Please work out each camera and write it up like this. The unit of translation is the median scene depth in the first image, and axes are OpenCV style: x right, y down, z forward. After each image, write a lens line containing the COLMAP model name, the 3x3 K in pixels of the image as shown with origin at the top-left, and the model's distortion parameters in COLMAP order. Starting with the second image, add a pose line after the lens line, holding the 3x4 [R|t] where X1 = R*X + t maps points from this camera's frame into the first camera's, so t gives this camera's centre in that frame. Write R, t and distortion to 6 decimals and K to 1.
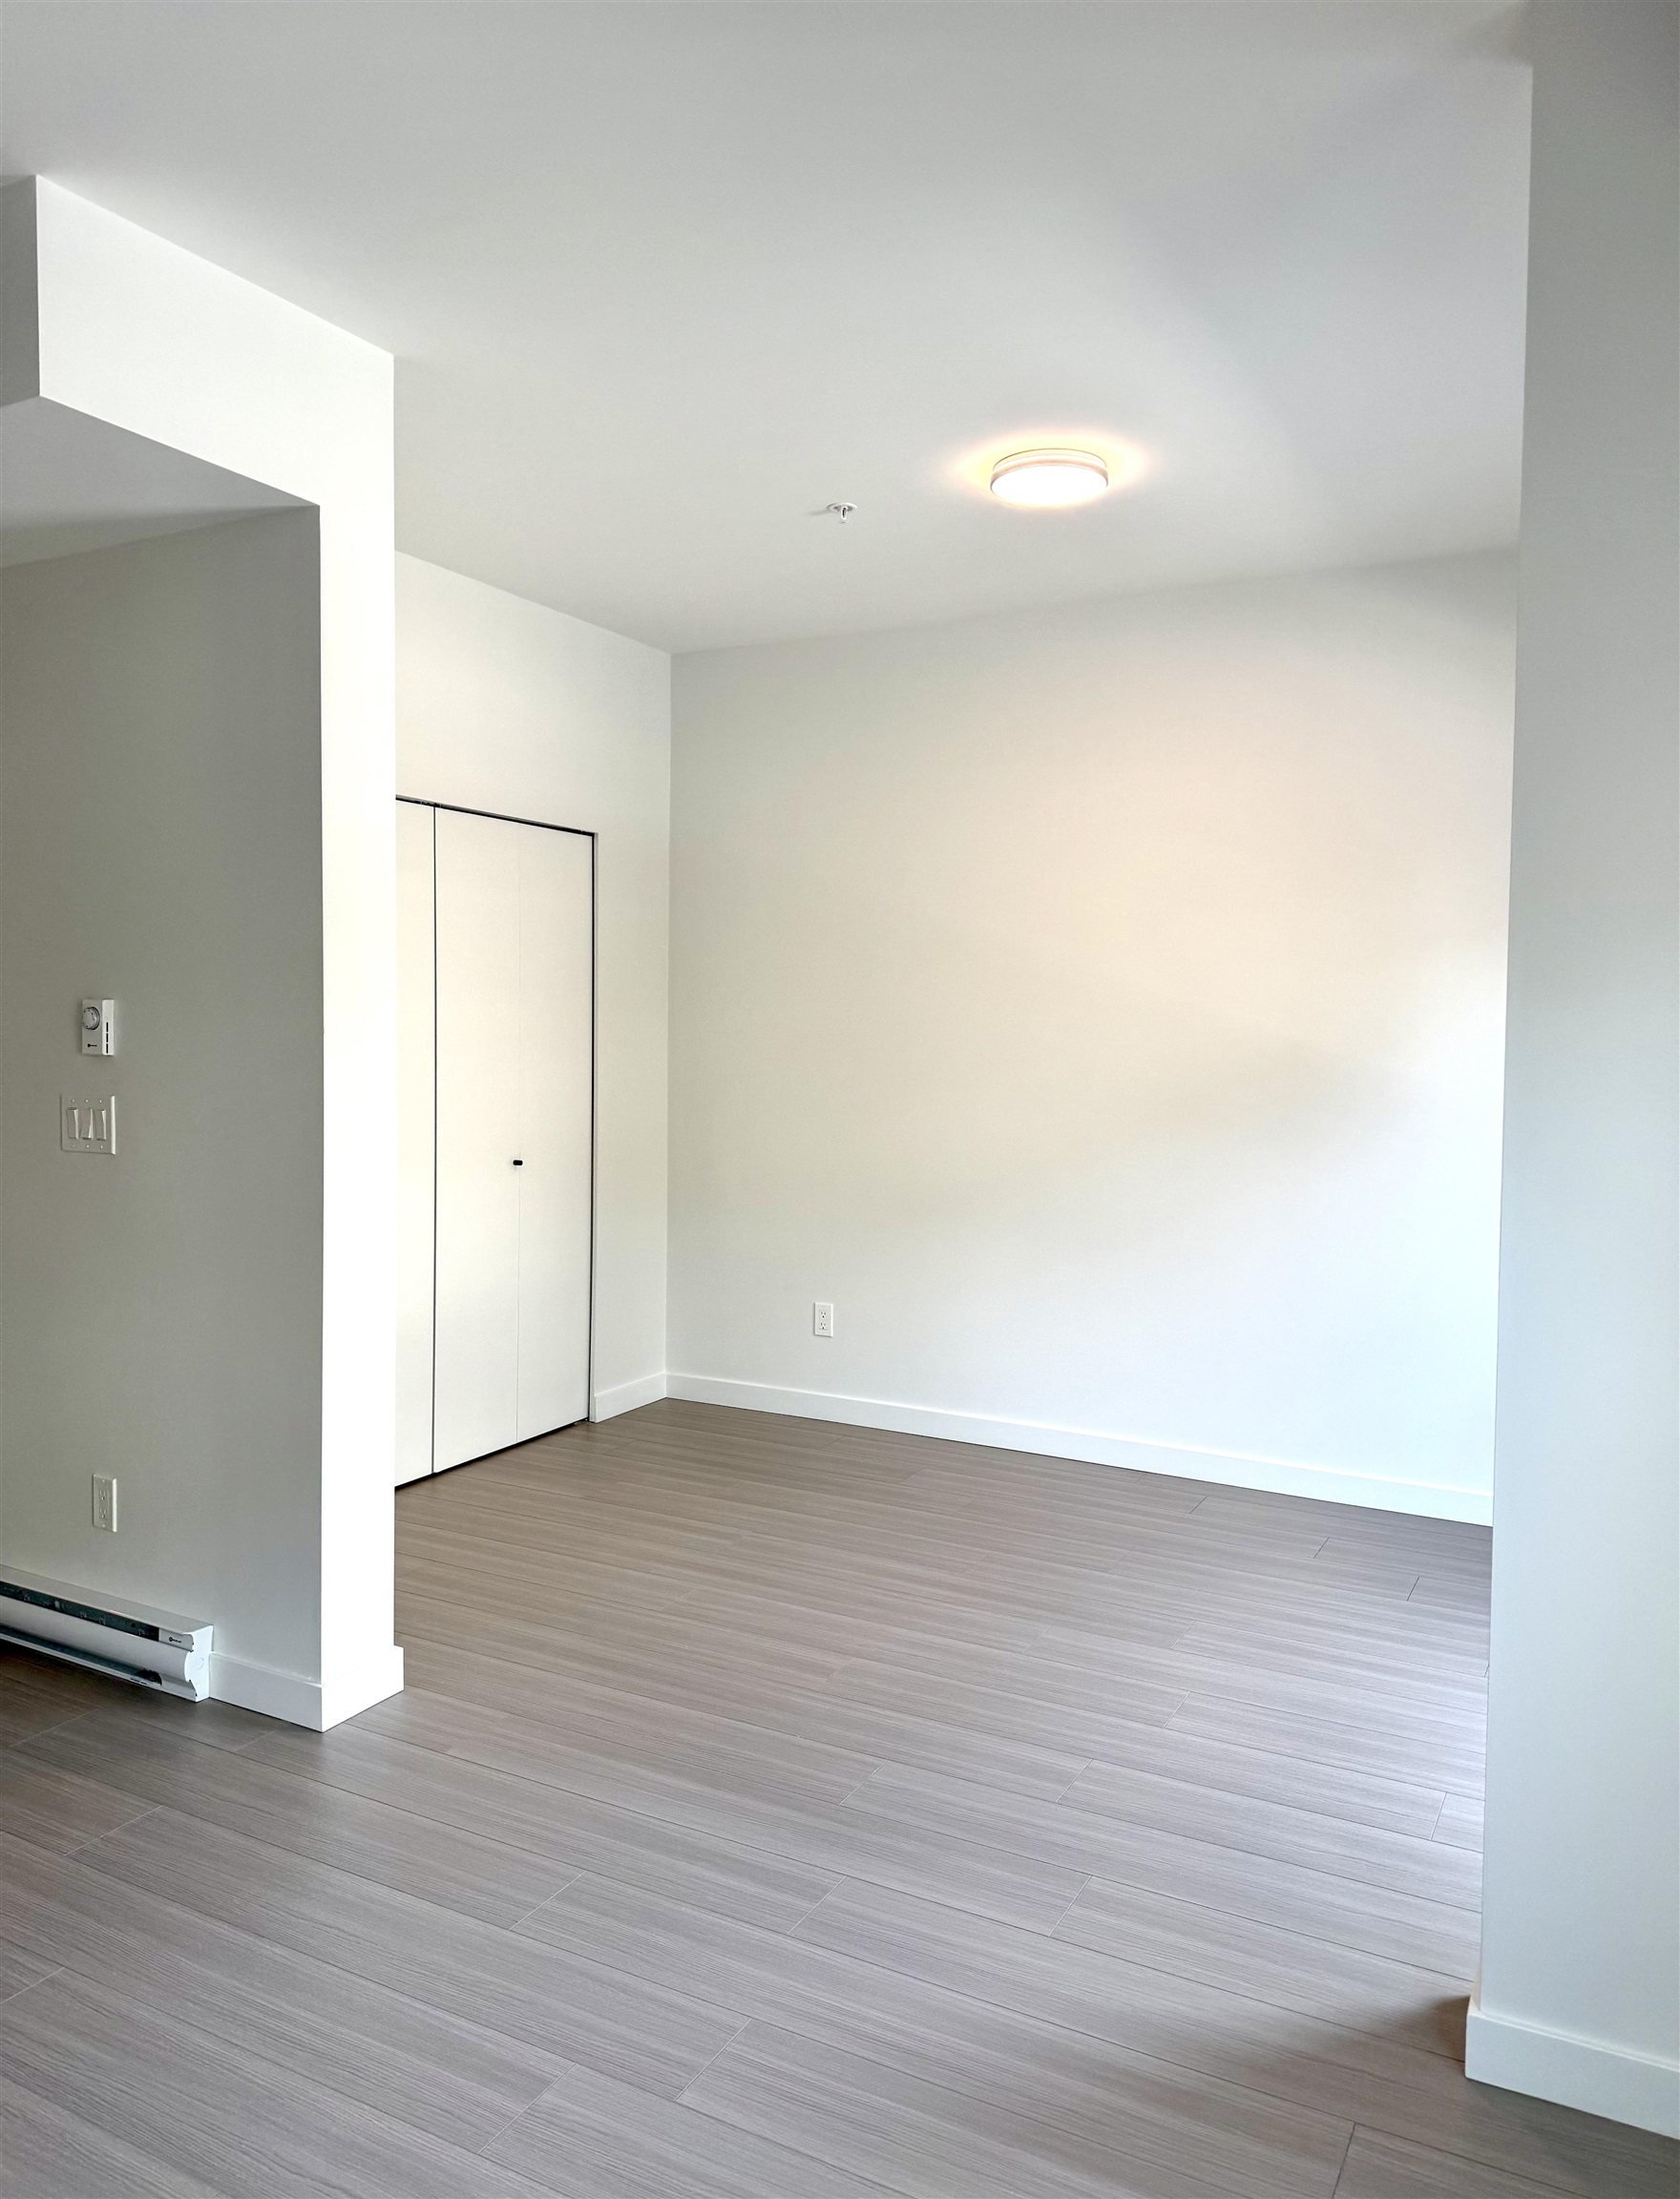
lens RADIAL K [[1573.3, 0, 839.1], [0, 1573.3, 1091.0], [0, 0, 1]] dist [0.020012, -0.034486]
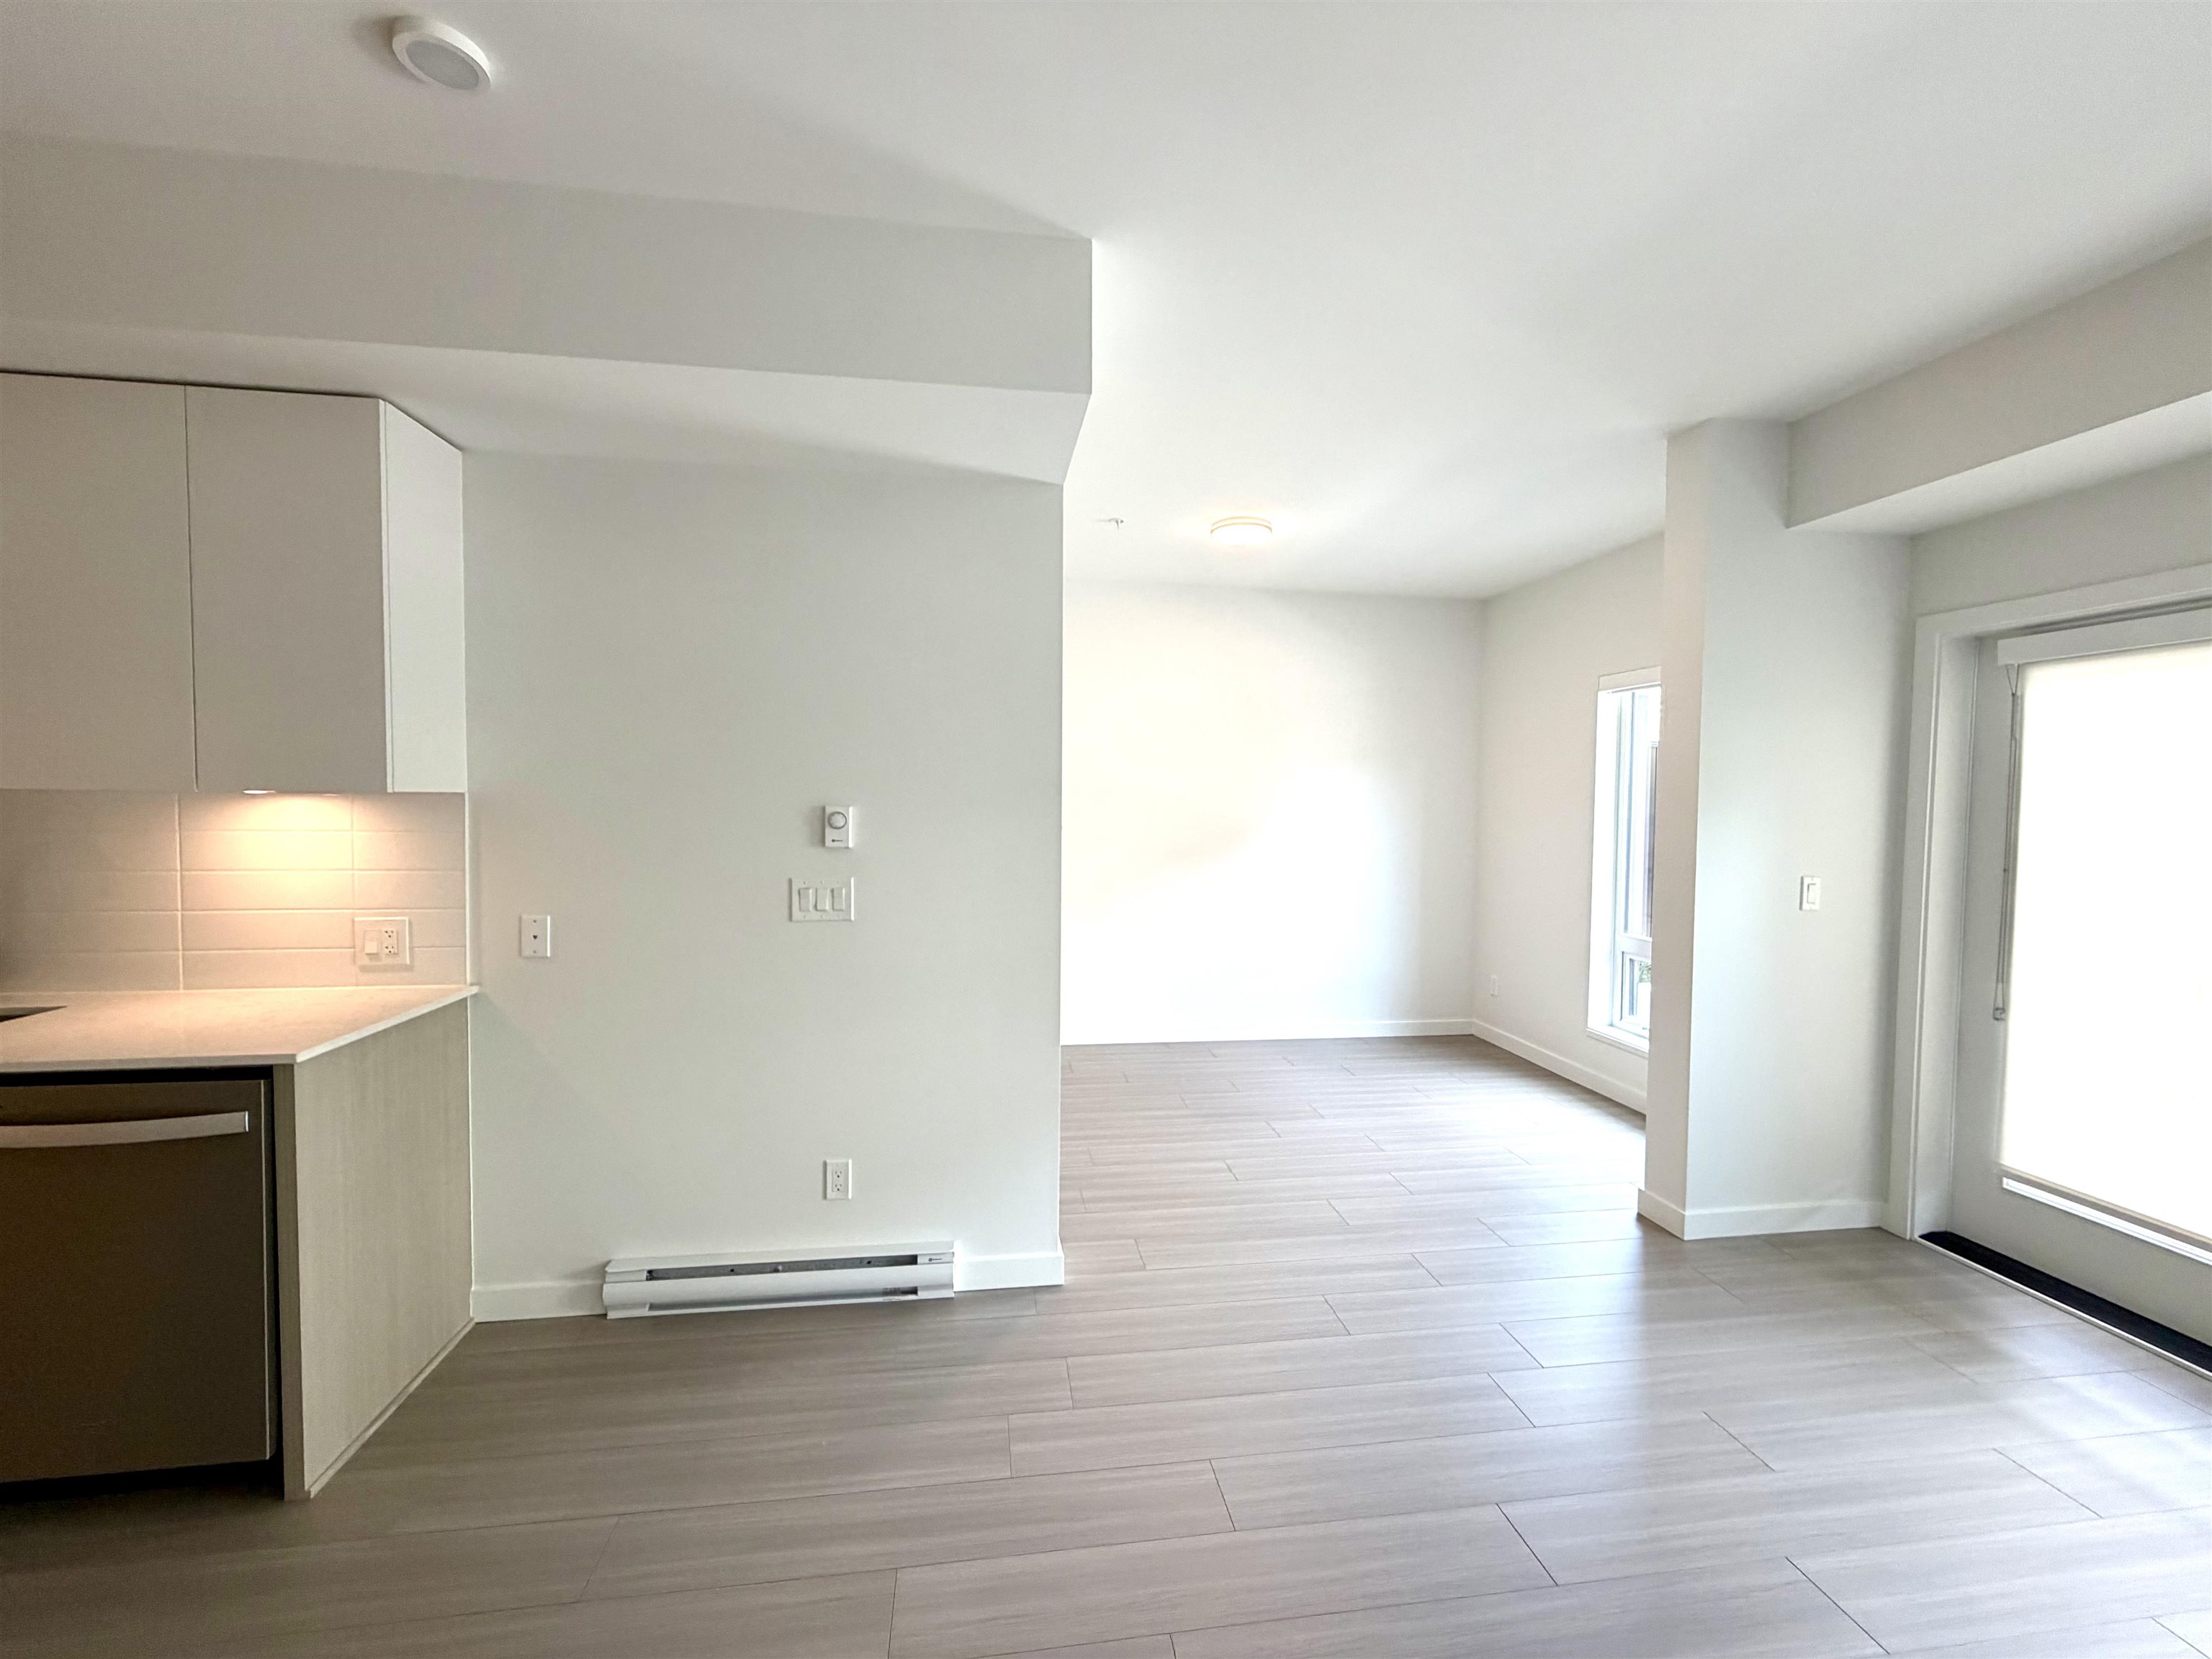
lens RADIAL K [[880.9, 0, 1102.1], [0, 880.9, 834.9], [0, 0, 1]] dist [0.002765, -0.001342]
pose [[0.805441, -0.027312, 0.592047, -0.761931], [0.026078, 0.999603, 0.010636, -0.037460], [-0.592102, 0.006872, 0.805834, 0.272211]]
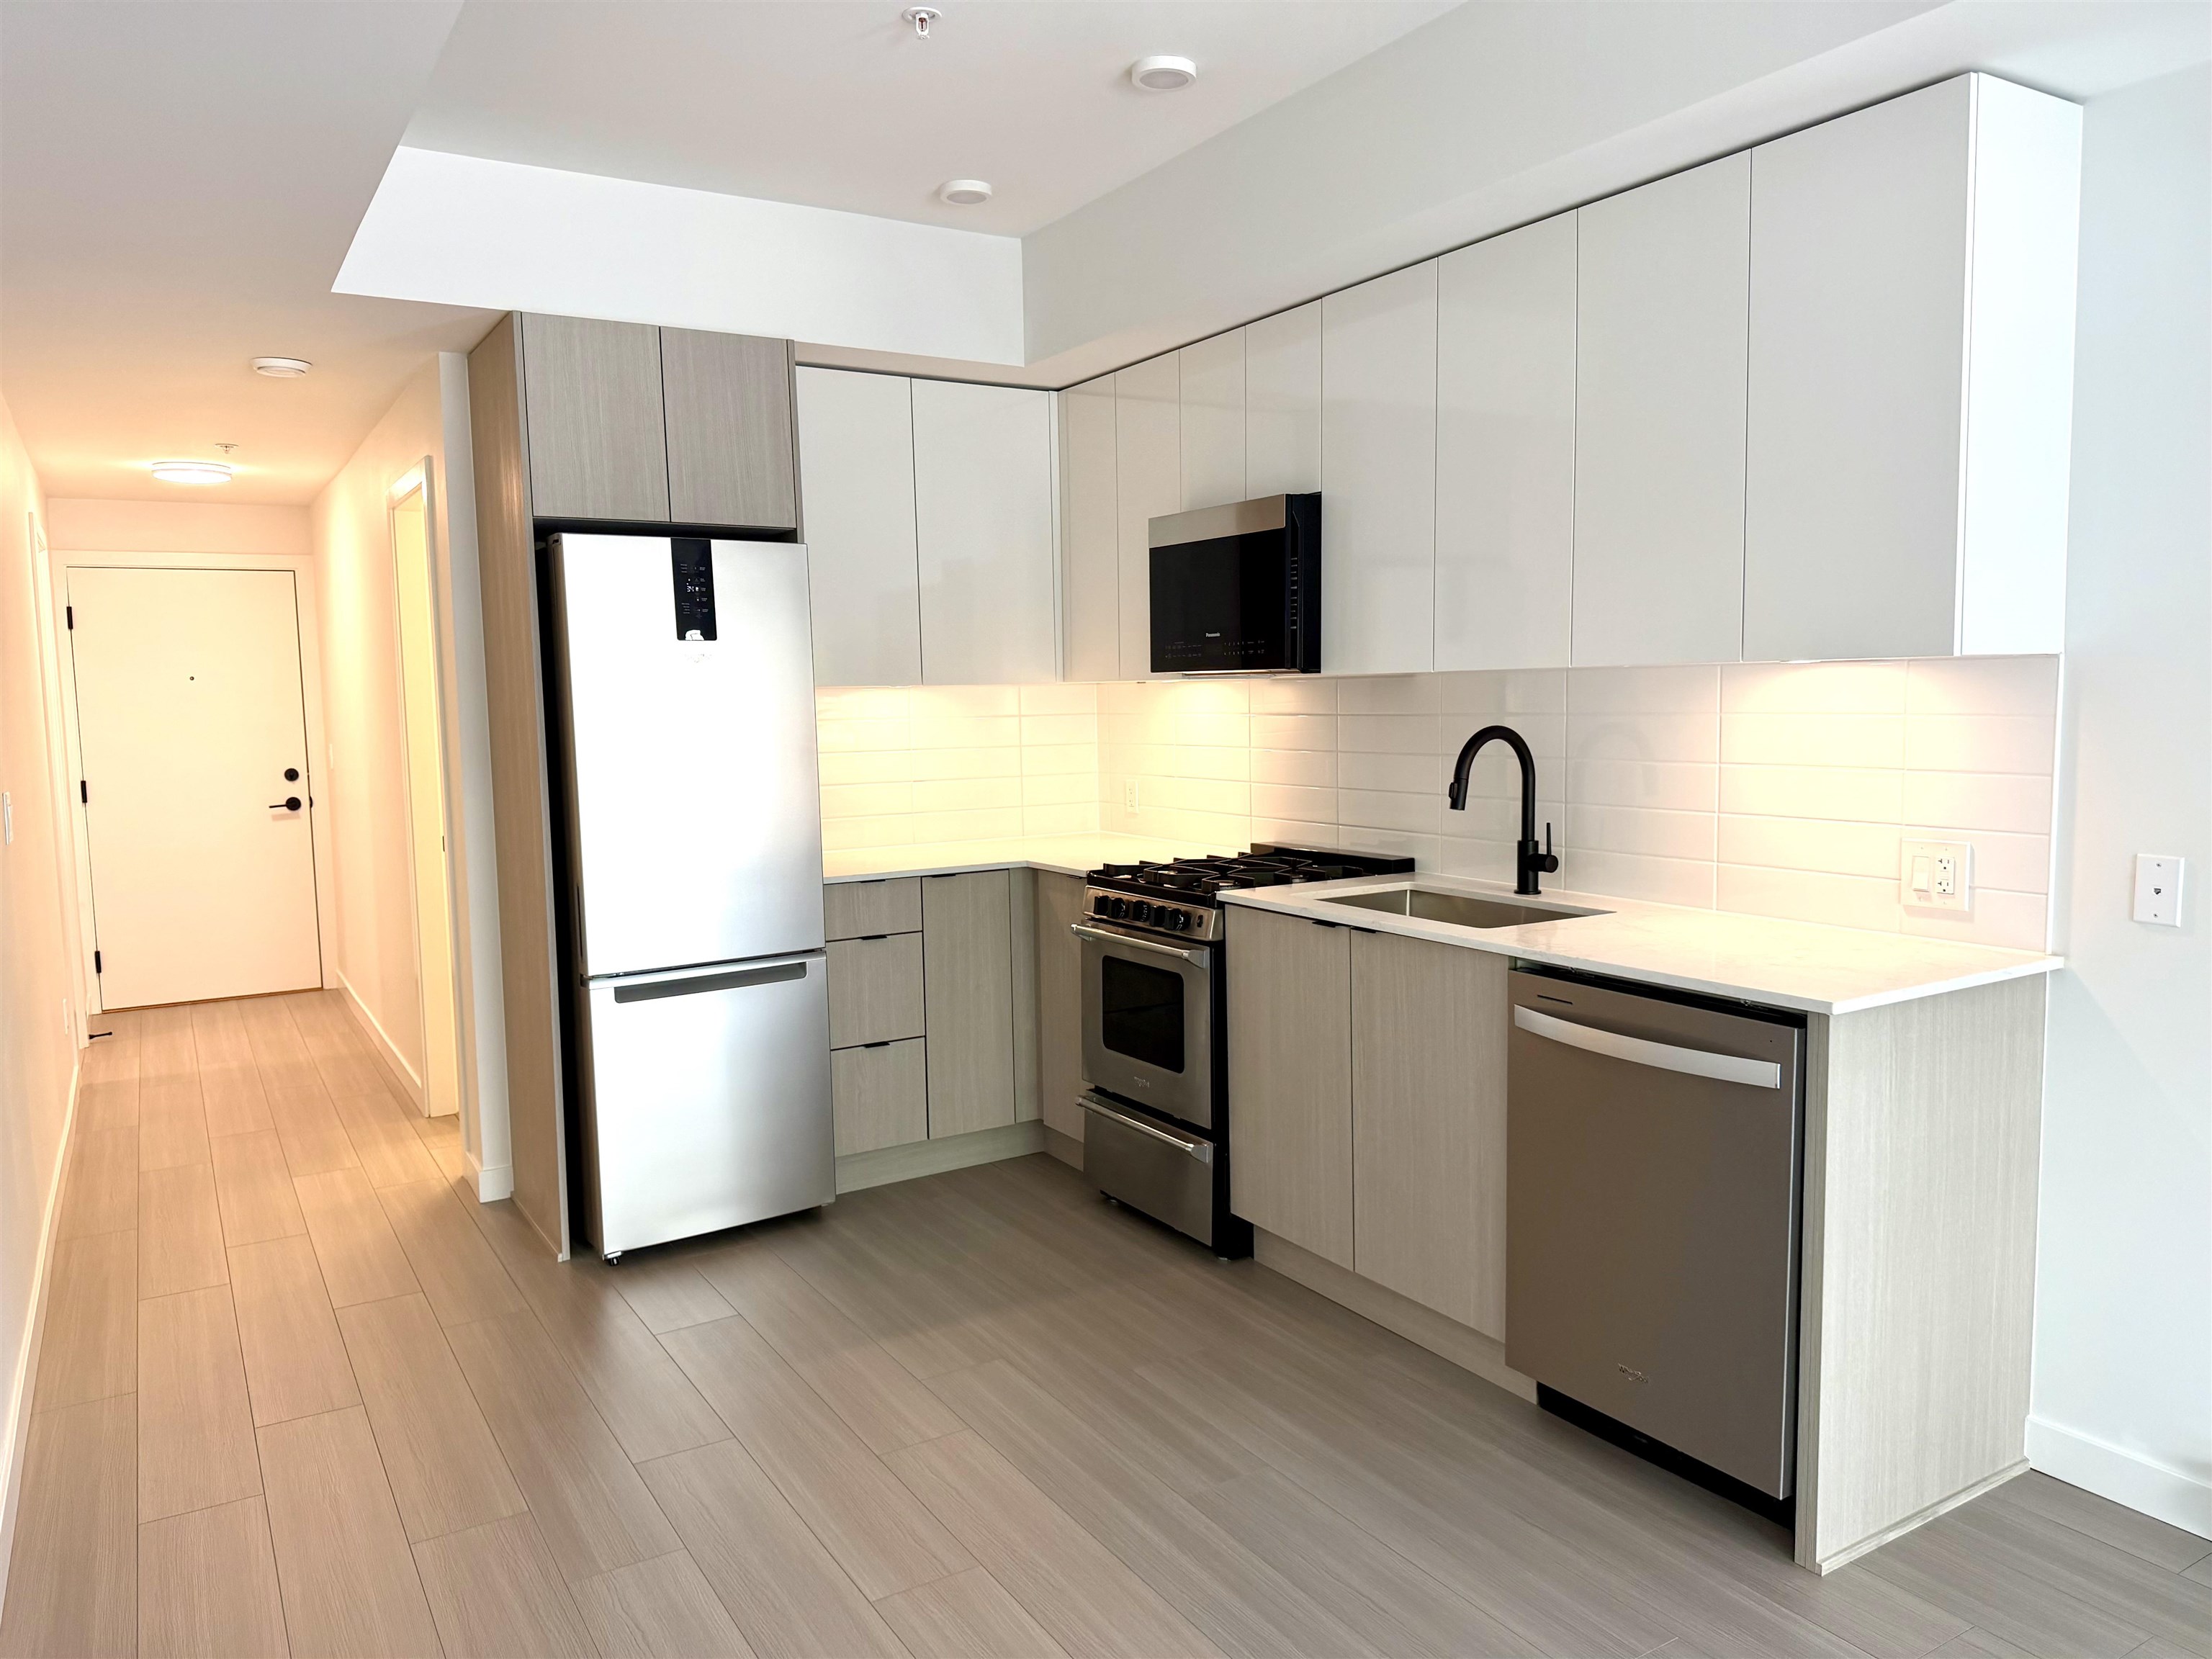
lens RADIAL K [[1554.8, 0, 1103.0], [0, 1554.8, 831.8], [0, 0, 1]] dist [0.048991, -0.062016]
pose [[0.861774, 0.018216, -0.506966, -0.767037], [0.008394, 0.998706, 0.050153, -0.030057], [0.507223, -0.047476, 0.860506, 0.199896]]
